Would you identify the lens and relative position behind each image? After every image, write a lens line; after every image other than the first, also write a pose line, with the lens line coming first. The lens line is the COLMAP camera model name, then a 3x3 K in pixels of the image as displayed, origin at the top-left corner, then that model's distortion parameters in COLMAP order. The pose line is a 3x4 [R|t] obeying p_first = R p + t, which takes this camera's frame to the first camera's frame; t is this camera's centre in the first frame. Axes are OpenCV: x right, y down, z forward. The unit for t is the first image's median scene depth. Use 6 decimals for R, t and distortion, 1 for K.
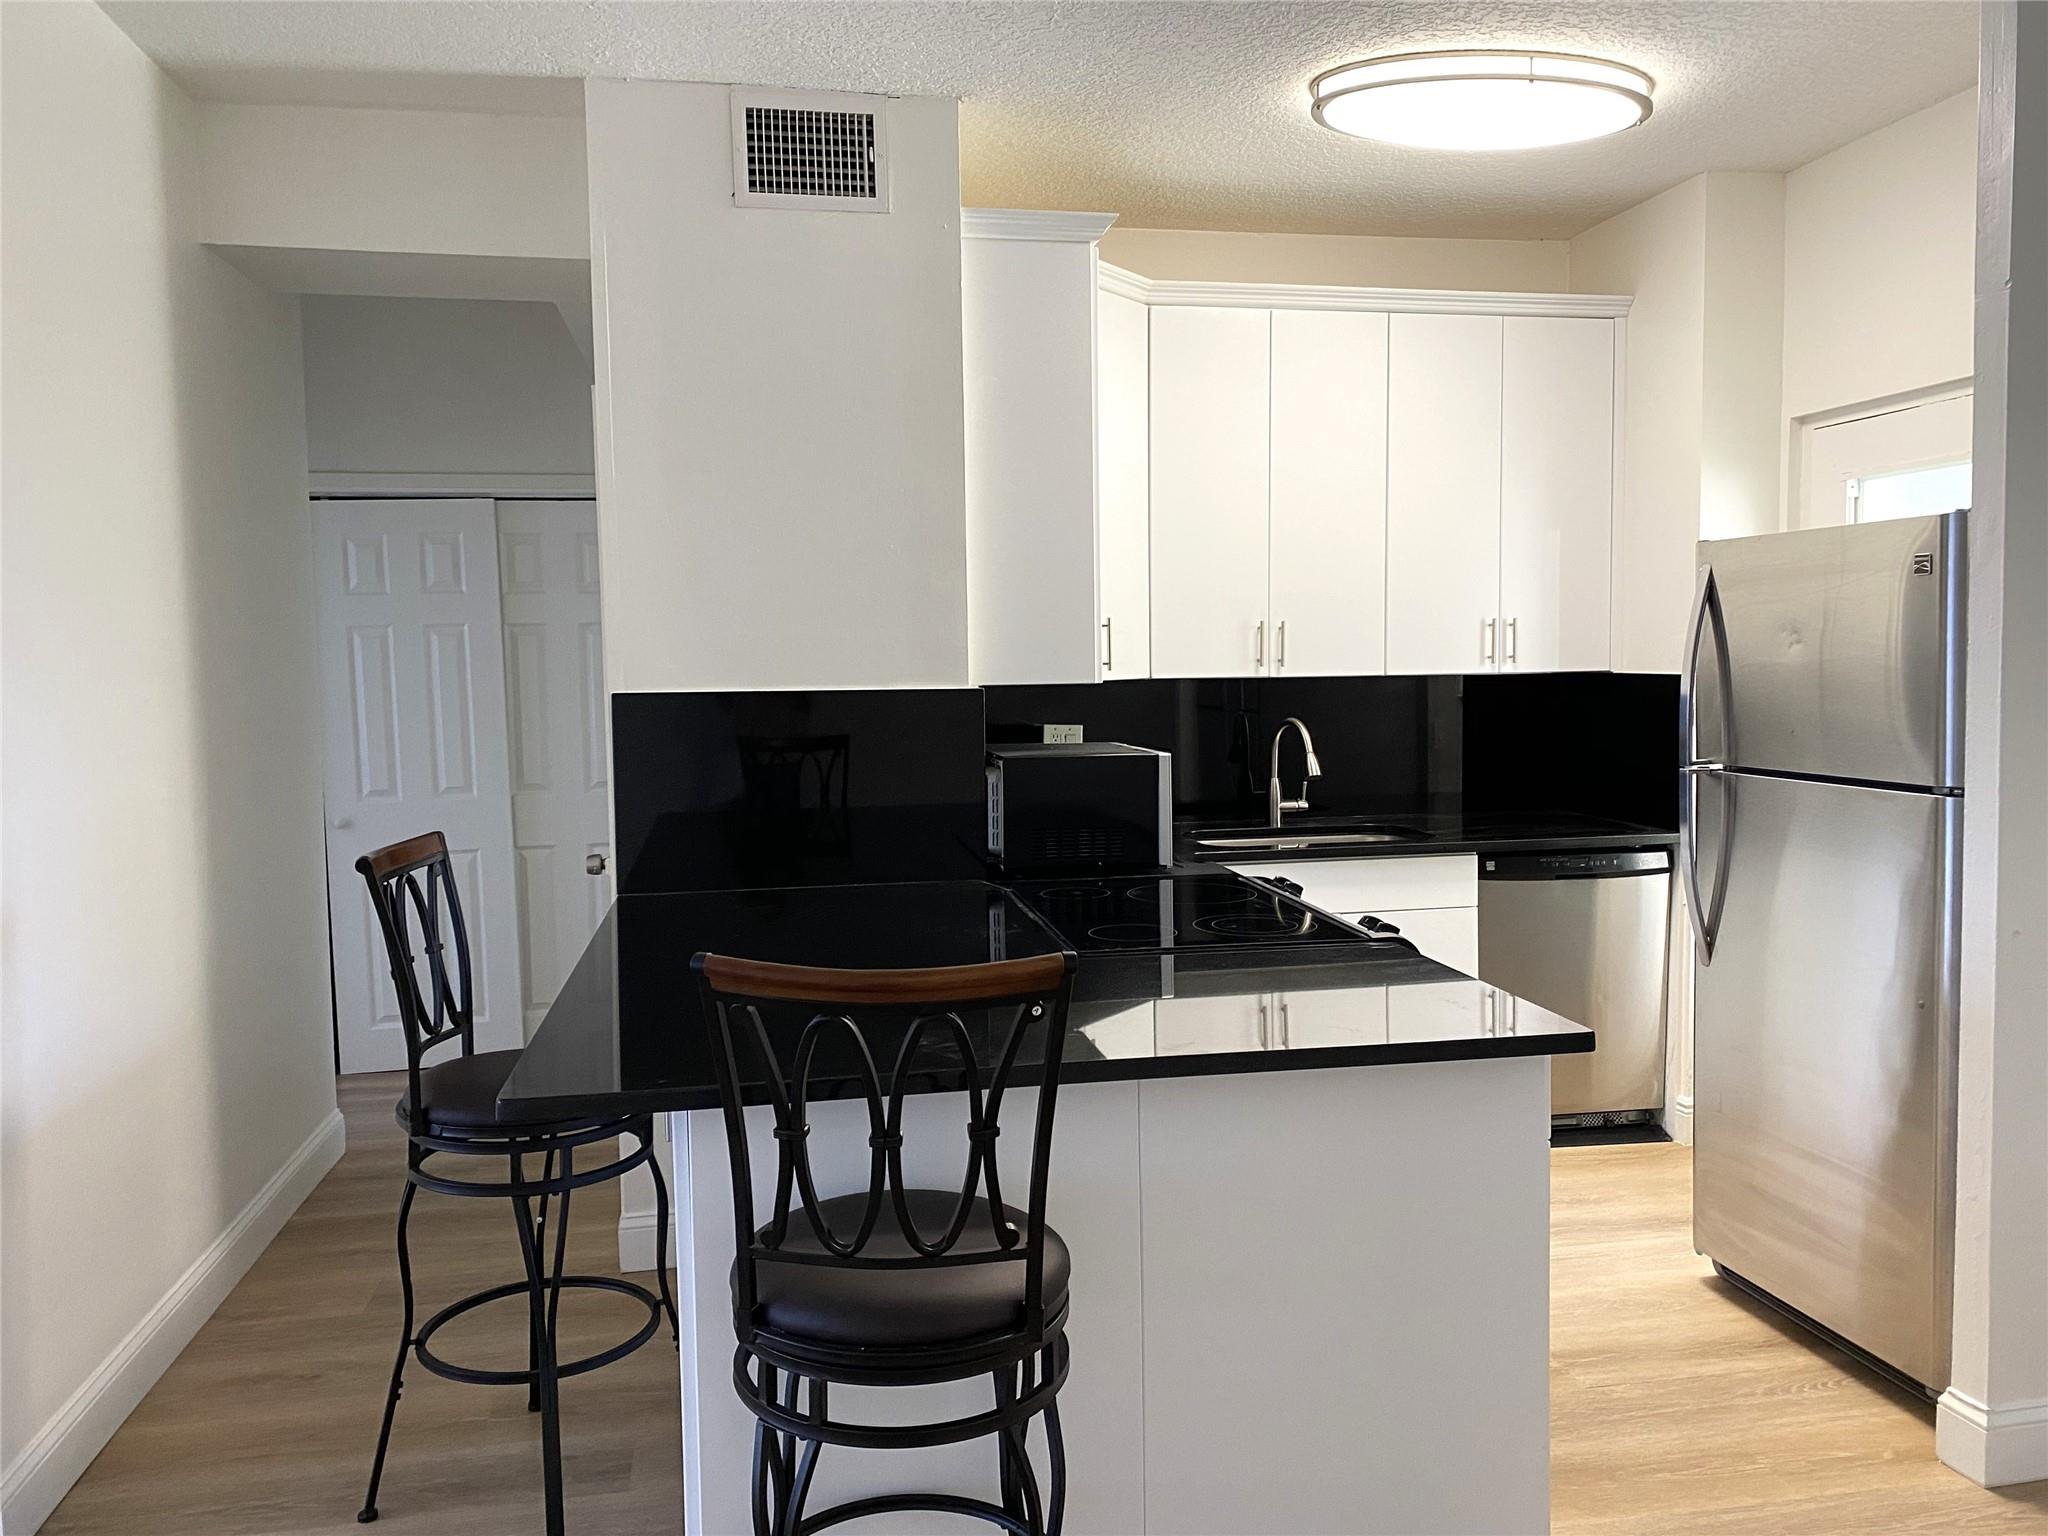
lens RADIAL K [[1512.6, 0, 1024.0], [0, 1512.6, 768.0], [0, 0, 1]] dist [0.003740, -0.000565]
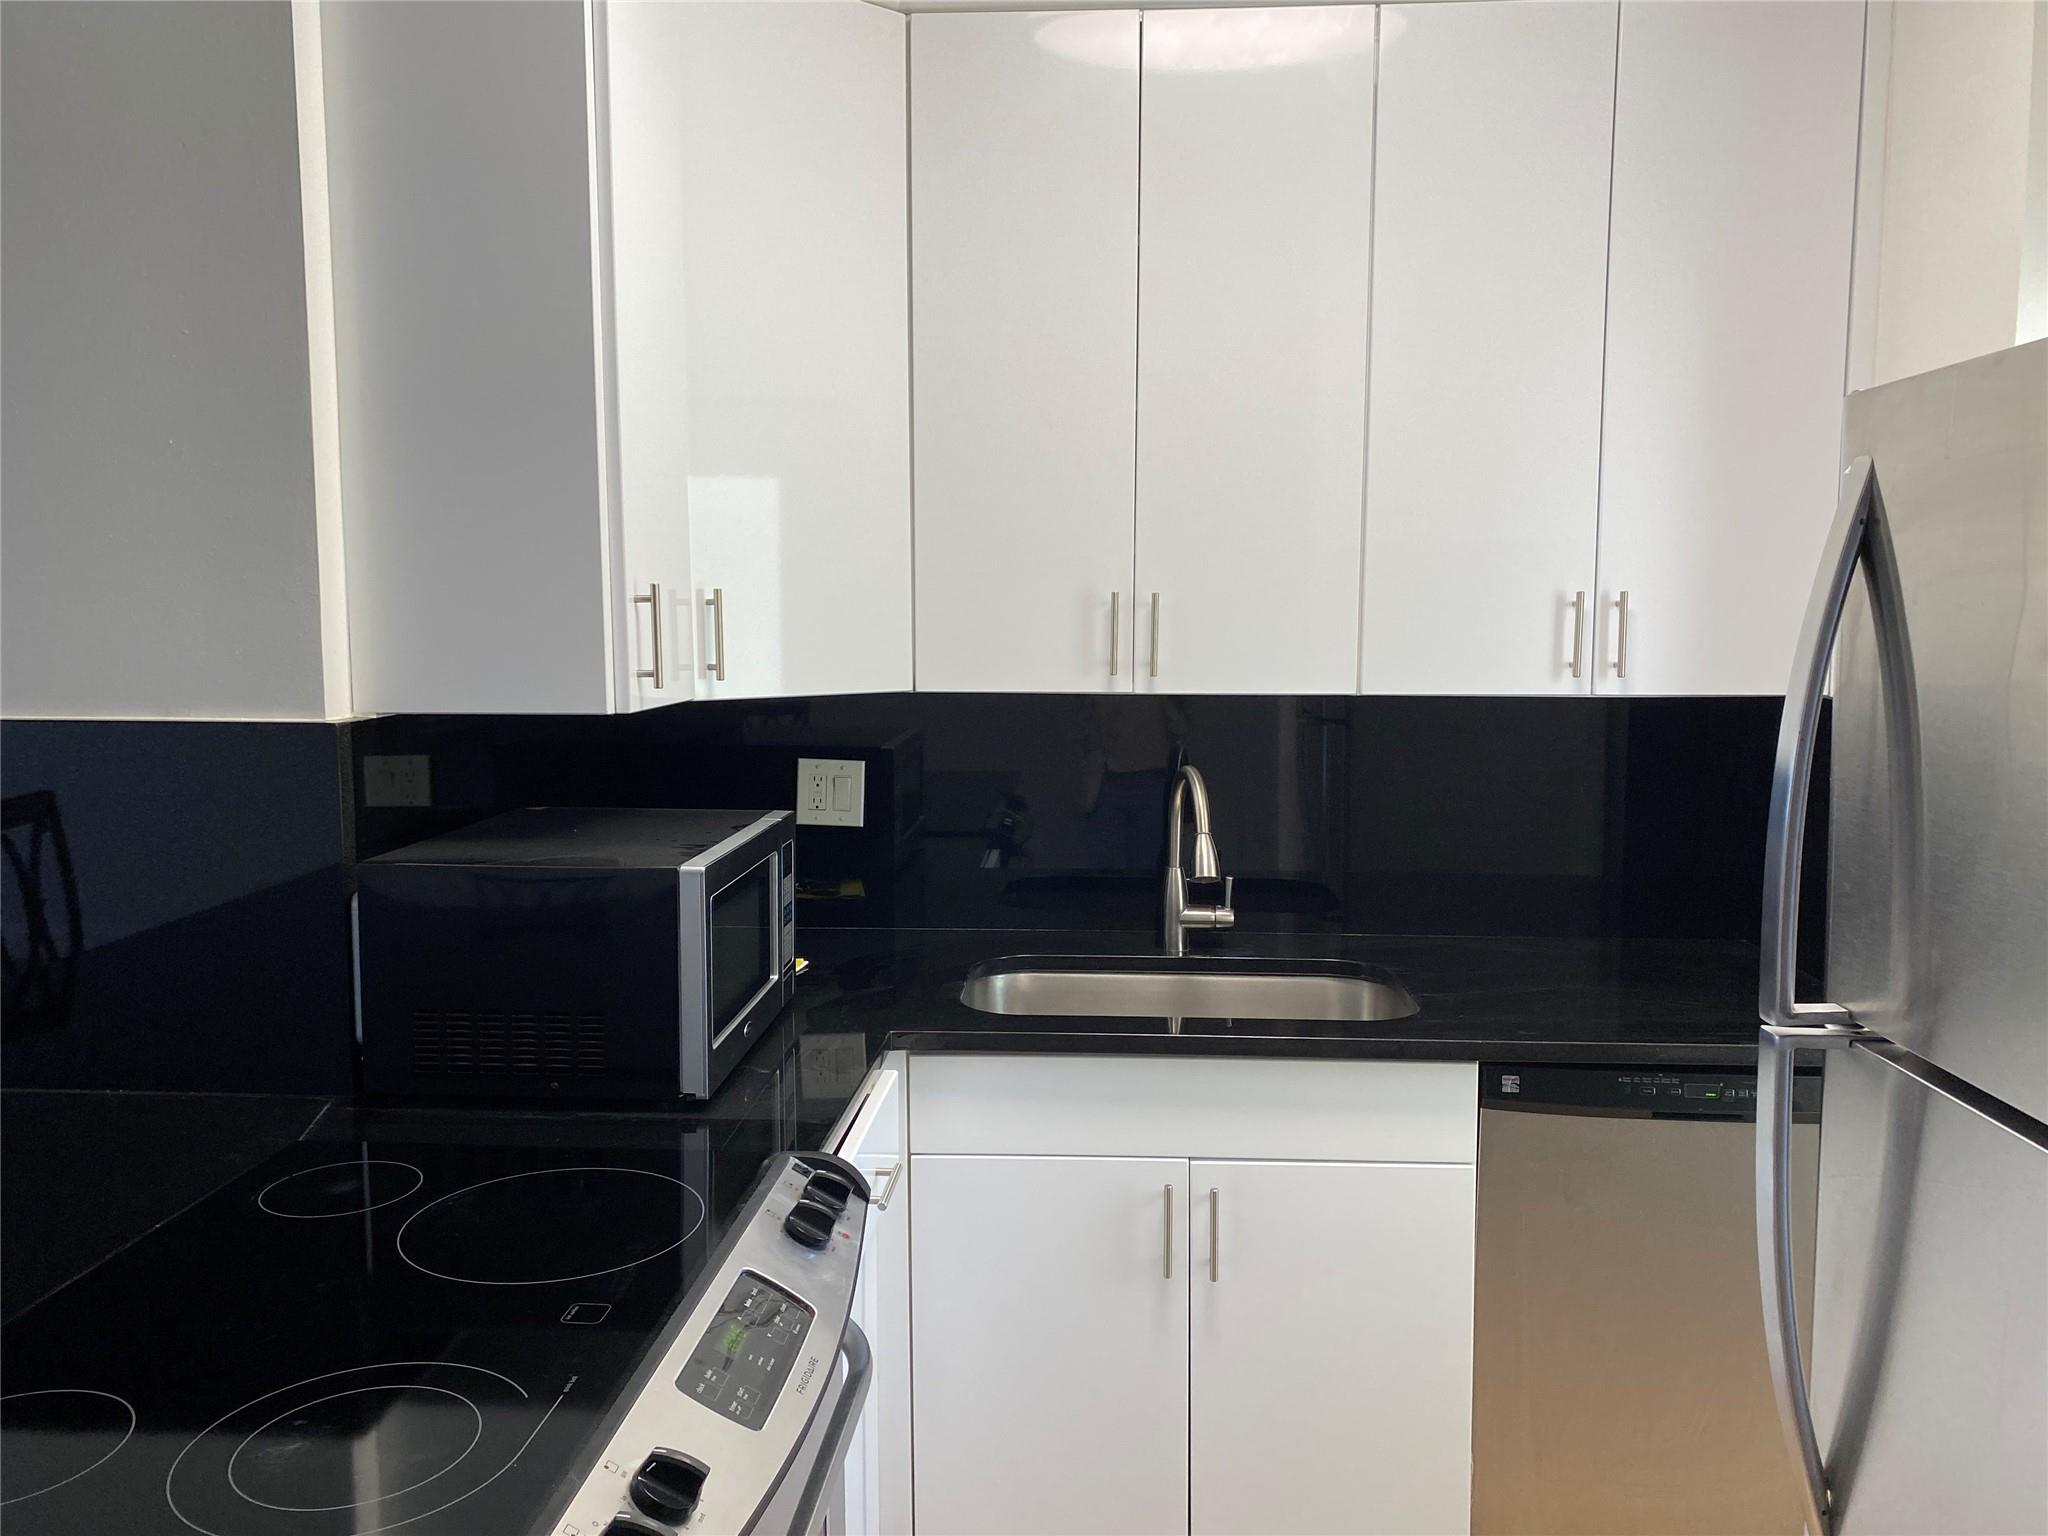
lens RADIAL K [[1512.6, 0, 1024.0], [0, 1512.6, 768.0], [0, 0, 1]] dist [0.003740, -0.000565]
pose [[0.969435, 0.039791, -0.242100, 0.260015], [-0.033191, 0.998959, 0.031284, -0.049180], [0.243093, -0.022293, 0.969747, 0.456006]]
